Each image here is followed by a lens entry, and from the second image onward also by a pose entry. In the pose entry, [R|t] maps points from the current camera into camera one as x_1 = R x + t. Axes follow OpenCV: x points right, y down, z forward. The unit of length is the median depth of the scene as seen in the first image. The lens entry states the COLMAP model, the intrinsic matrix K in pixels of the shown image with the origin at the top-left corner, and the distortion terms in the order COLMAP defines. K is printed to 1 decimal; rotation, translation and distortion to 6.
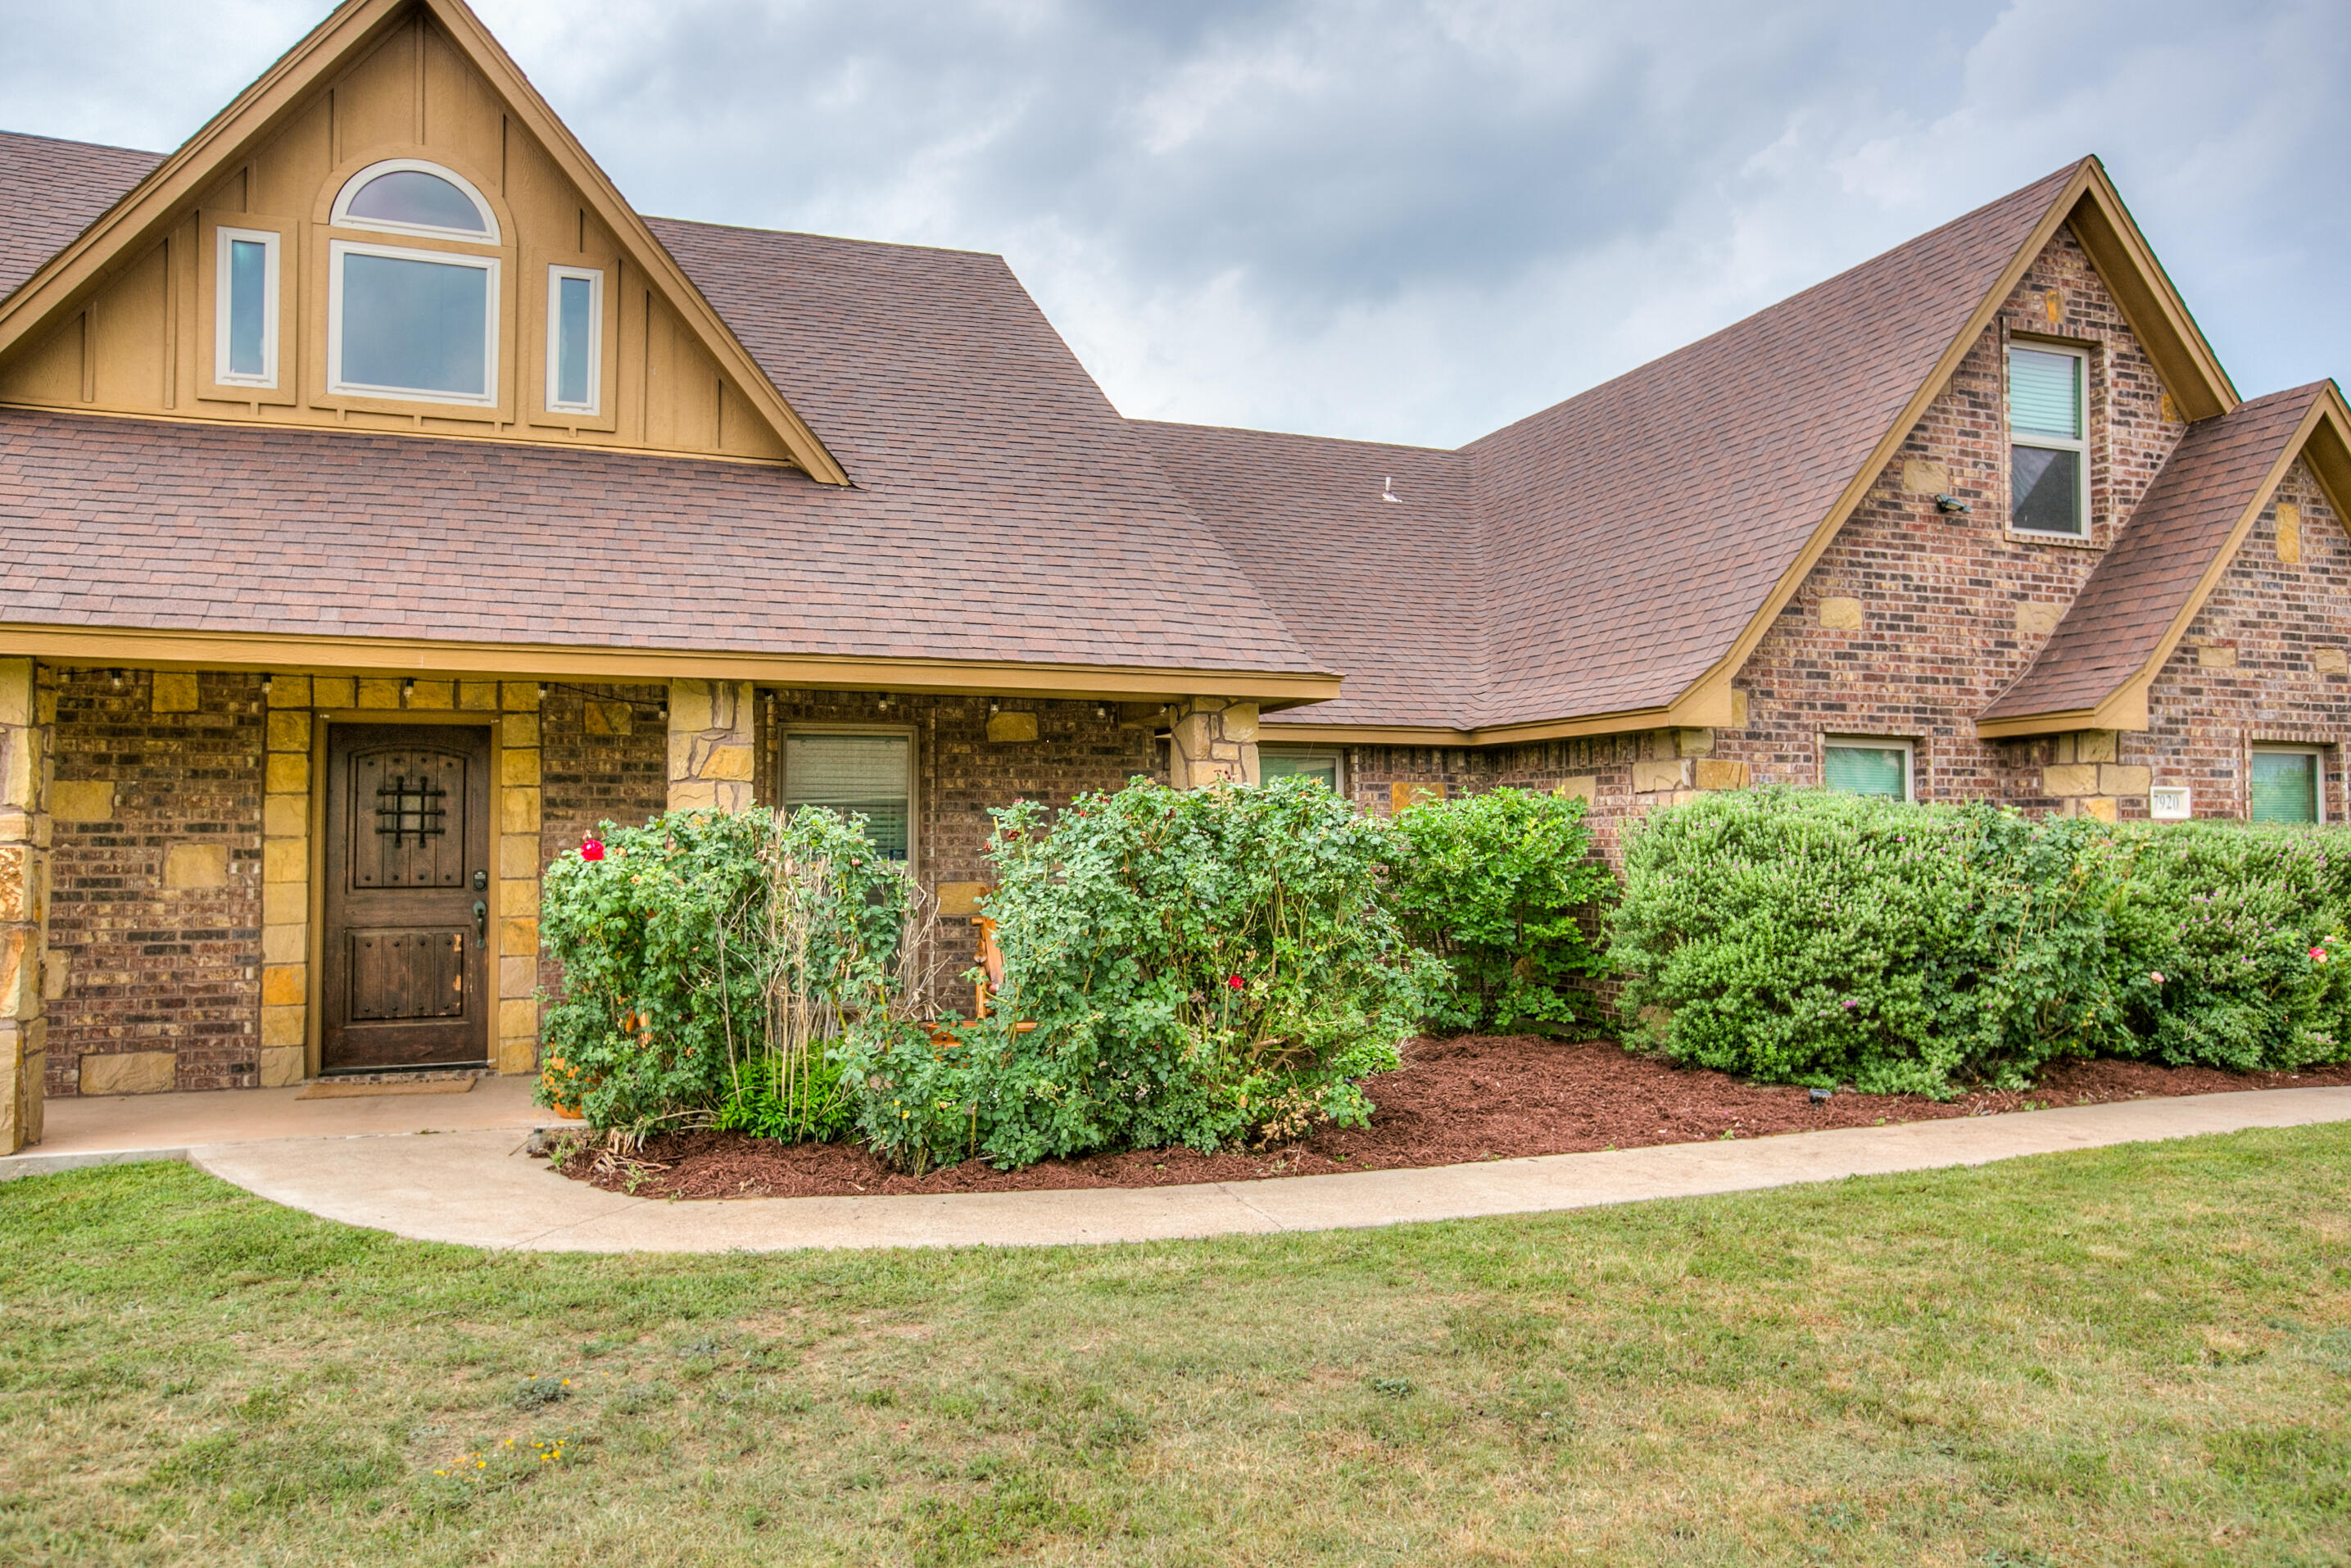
lens RADIAL K [[1600.4, 0, 1169.0], [0, 1600.4, 785.8], [0, 0, 1]] dist [0.020602, 0.007338]
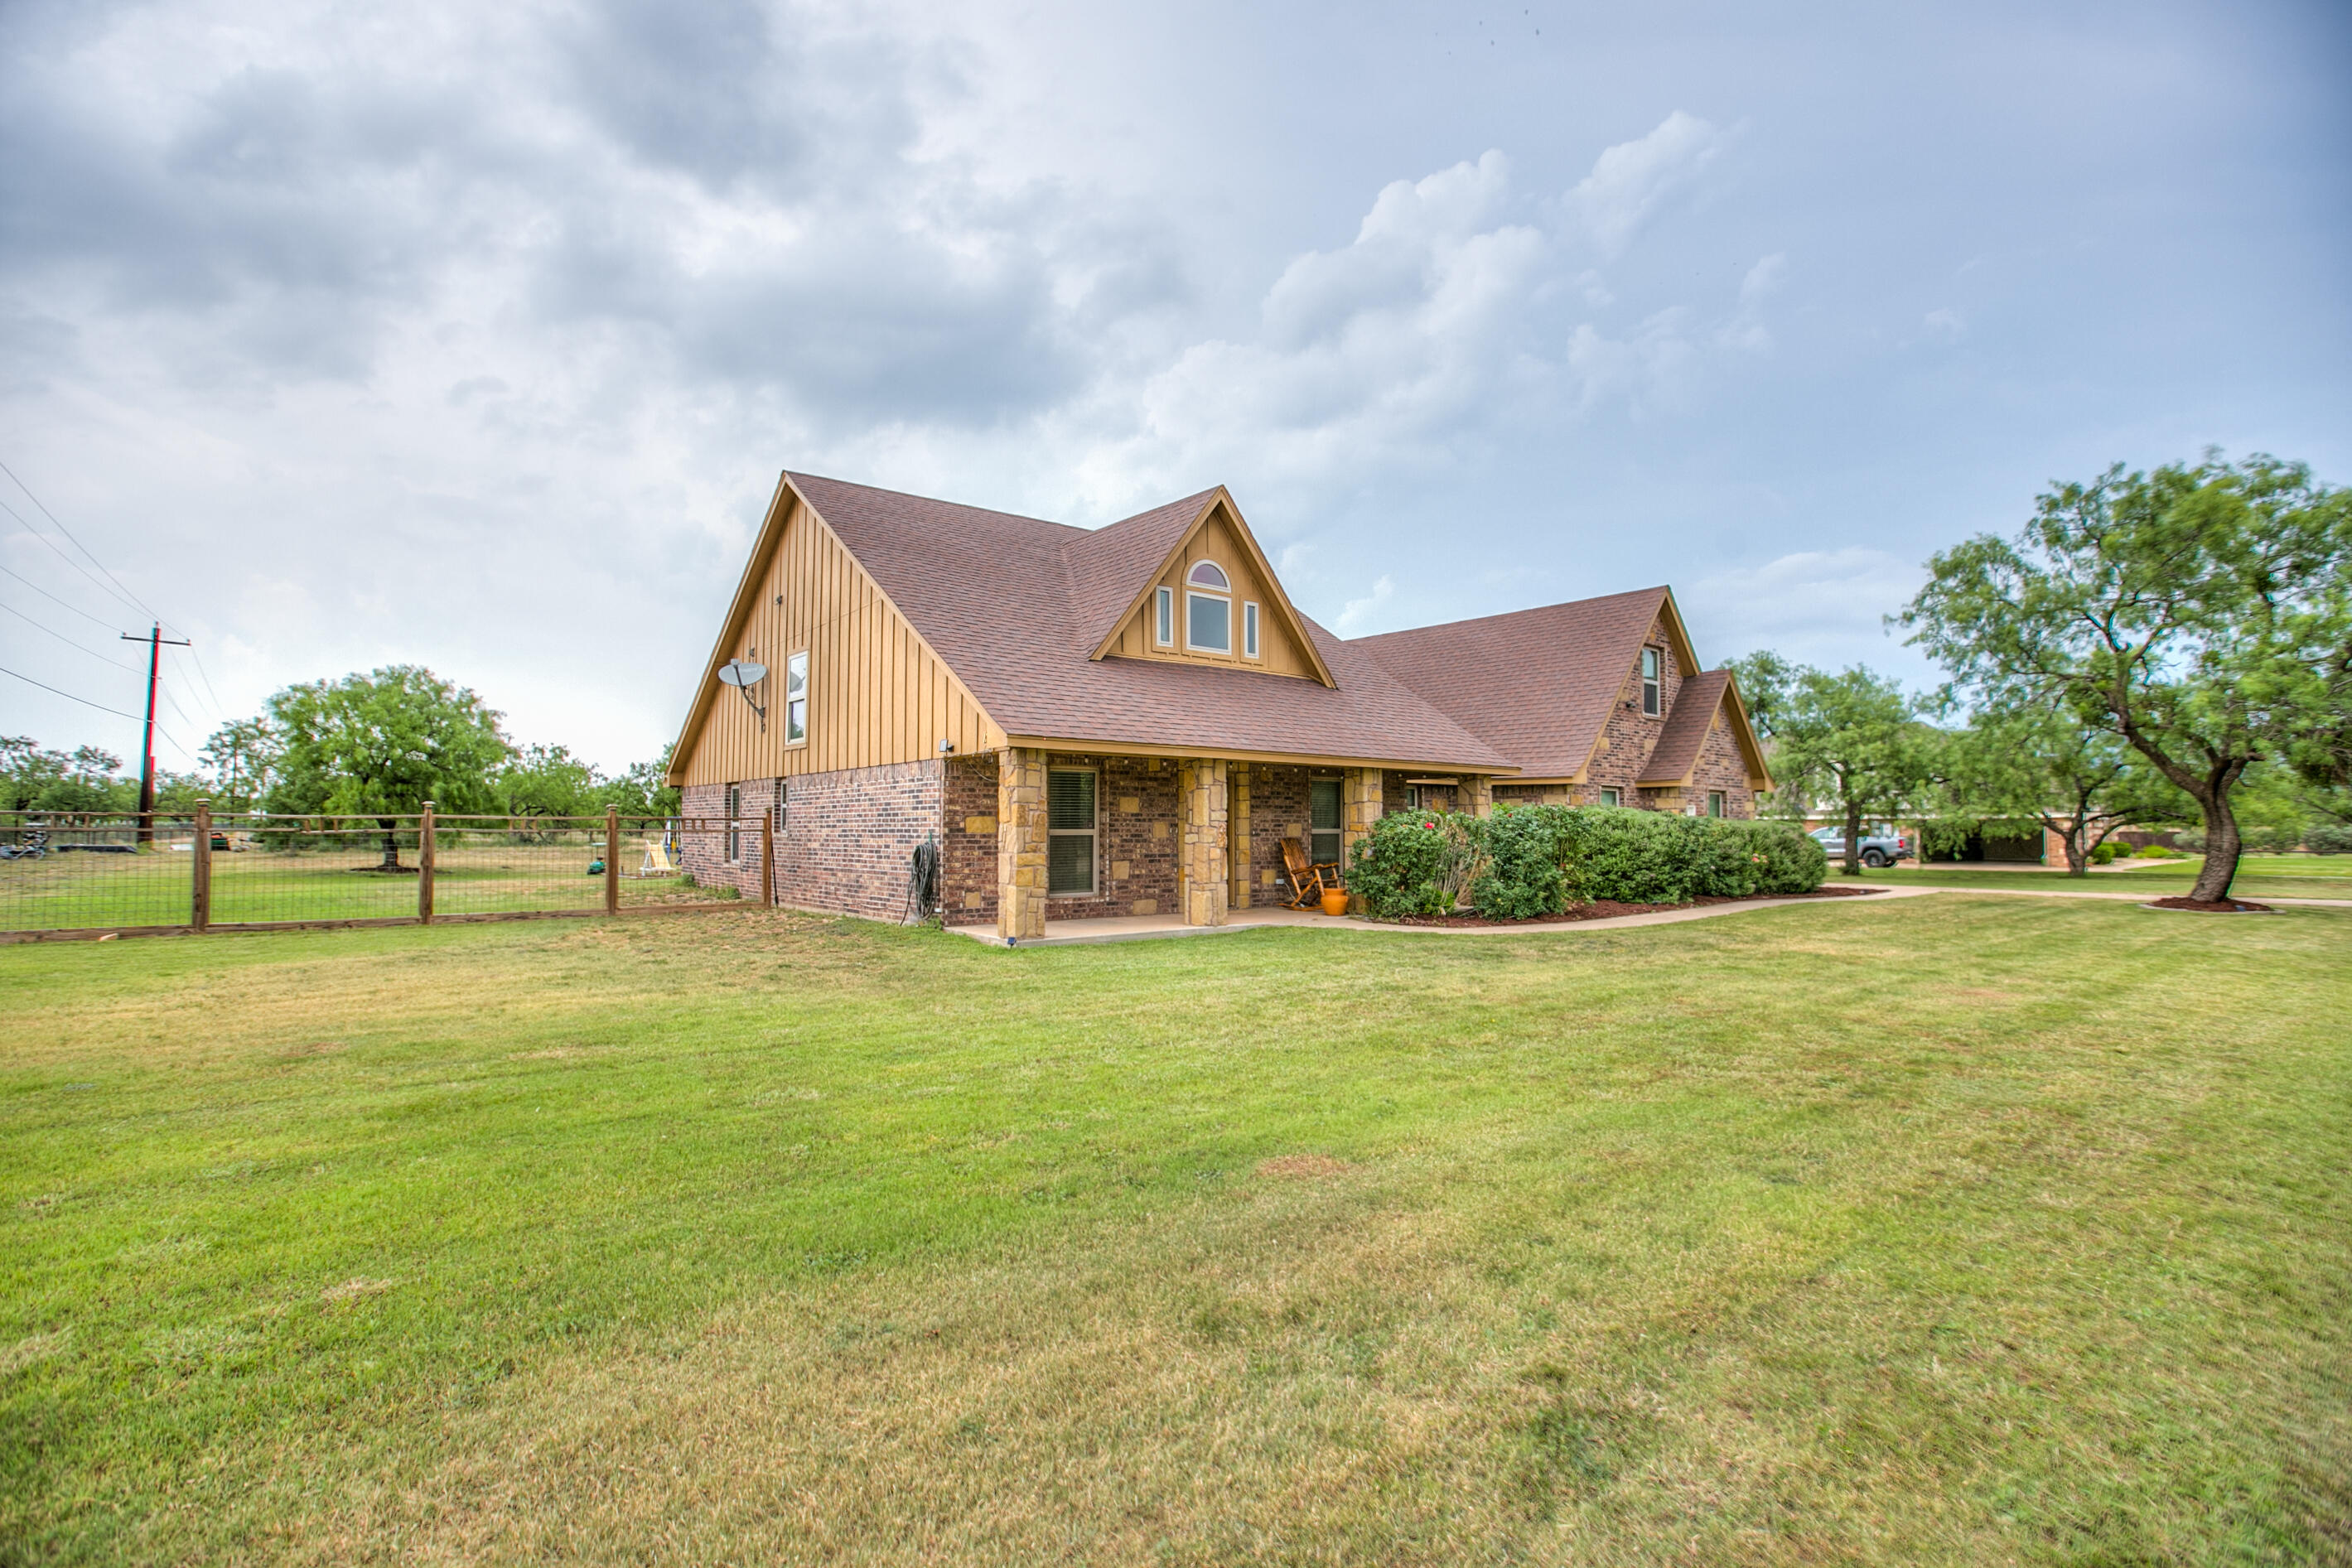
lens RADIAL K [[1081.0, 0, 1183.1], [0, 1081.0, 796.5], [0, 0, 1]] dist [-0.021215, -0.000049]
pose [[0.942658, 0.014438, 0.333449, -1.114156], [-0.018679, 0.999780, 0.009516, -0.021622], [-0.333238, -0.015199, 0.942720, -0.660363]]
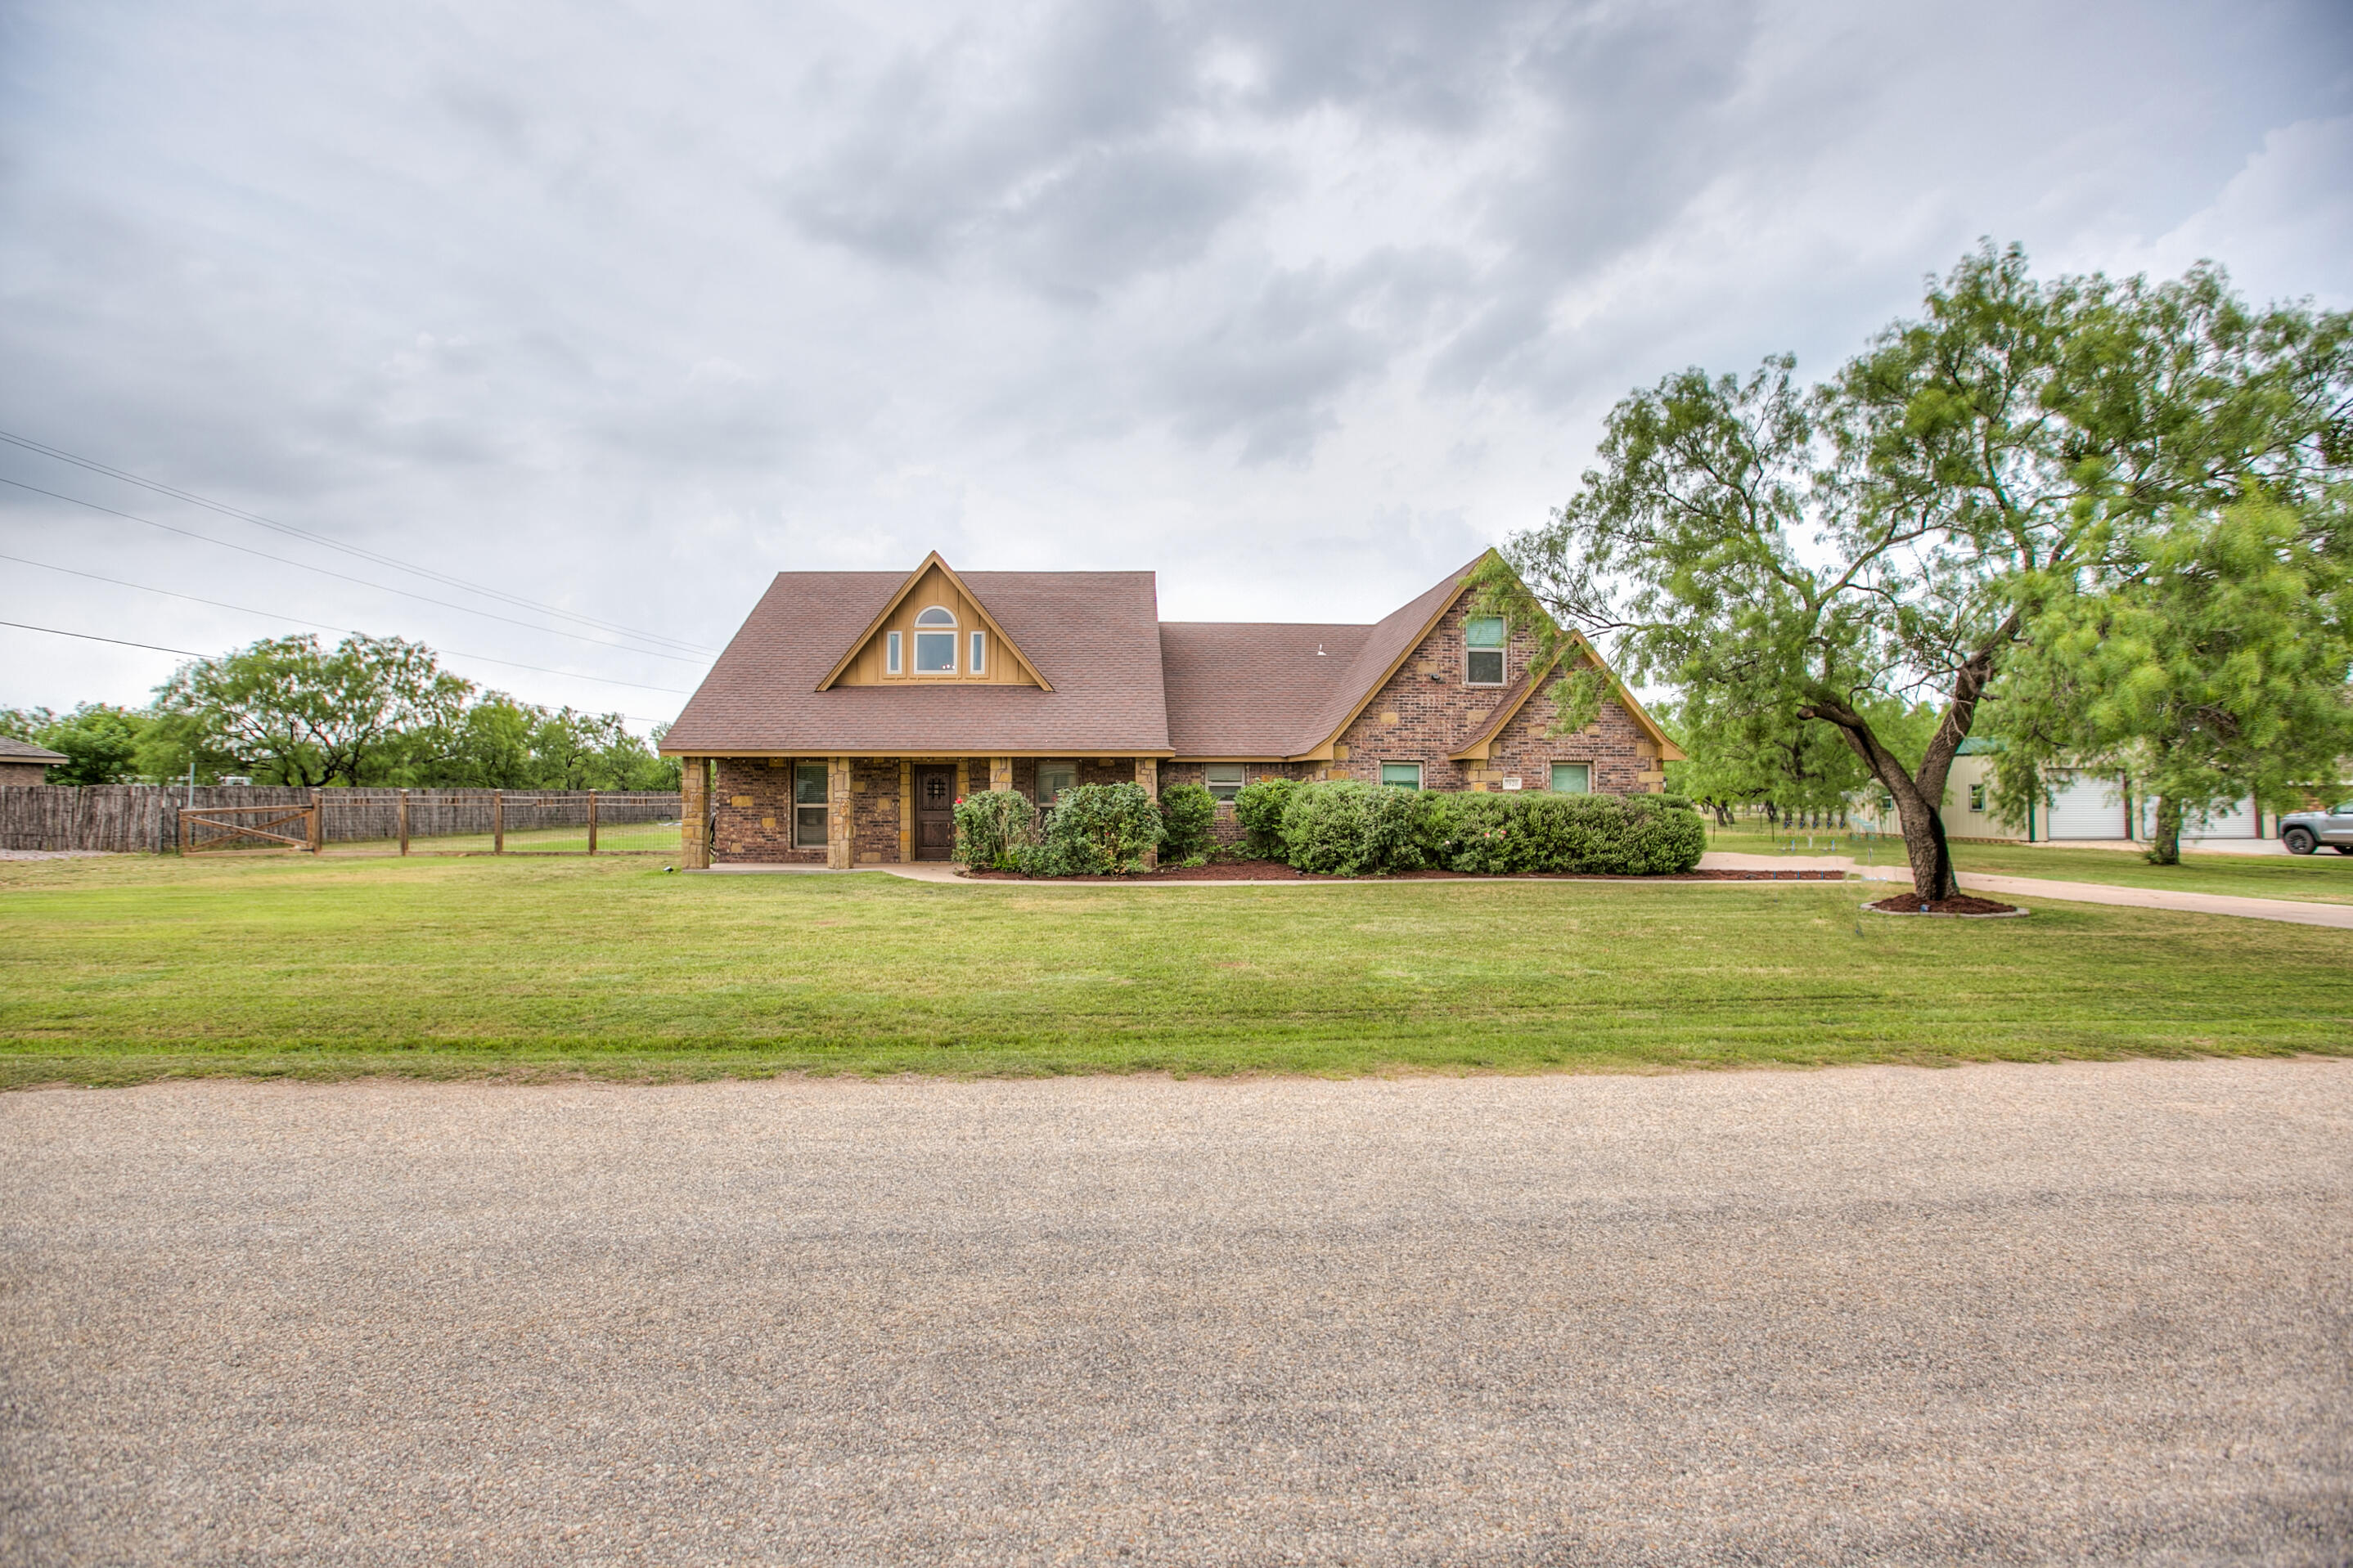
lens RADIAL K [[1081.4, 0, 1169.0], [0, 1081.4, 778.8], [0, 0, 1]] dist [-0.021215, -0.000049]
pose [[0.957623, -0.002501, -0.288014, 0.734070], [0.010534, 0.999597, 0.026344, -0.065844], [0.287832, -0.028262, 0.957264, -1.179557]]
